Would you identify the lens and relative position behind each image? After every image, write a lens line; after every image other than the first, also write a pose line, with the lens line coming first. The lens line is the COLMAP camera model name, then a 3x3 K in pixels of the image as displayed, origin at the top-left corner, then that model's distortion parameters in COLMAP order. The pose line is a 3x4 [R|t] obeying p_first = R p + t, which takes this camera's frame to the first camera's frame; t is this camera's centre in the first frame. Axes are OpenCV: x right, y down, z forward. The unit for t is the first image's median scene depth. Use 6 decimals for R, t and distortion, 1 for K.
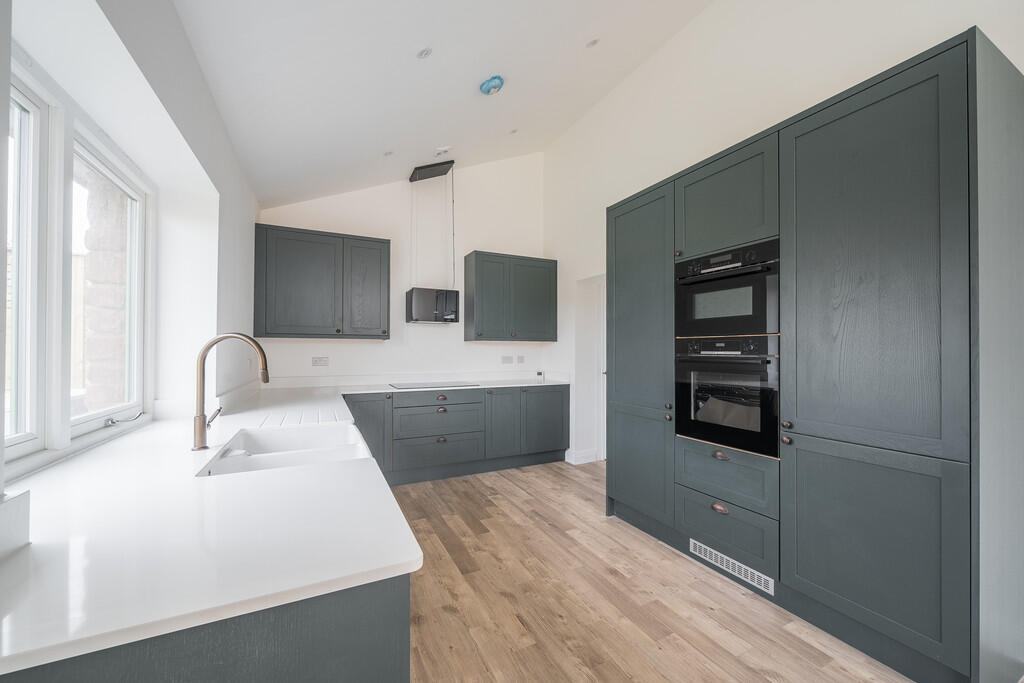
lens RADIAL K [[391.4, 0, 512.0], [0, 391.4, 341.5], [0, 0, 1]] dist [-0.000002, -0.000081]
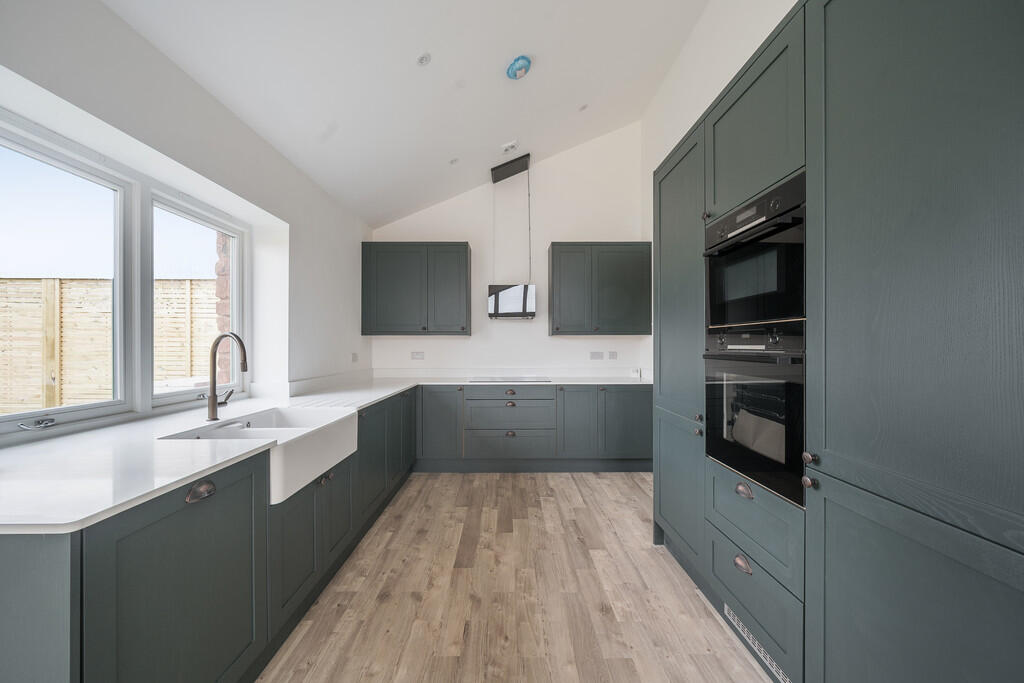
lens RADIAL K [[388.8, 0, 512.0], [0, 388.8, 341.5], [0, 0, 1]] dist [-0.000846, -0.000040]
pose [[0.897148, -0.008062, -0.441656, 0.389093], [0.012918, 0.999885, 0.007990, 0.006310], [0.441541, -0.012873, 0.897149, 0.150034]]
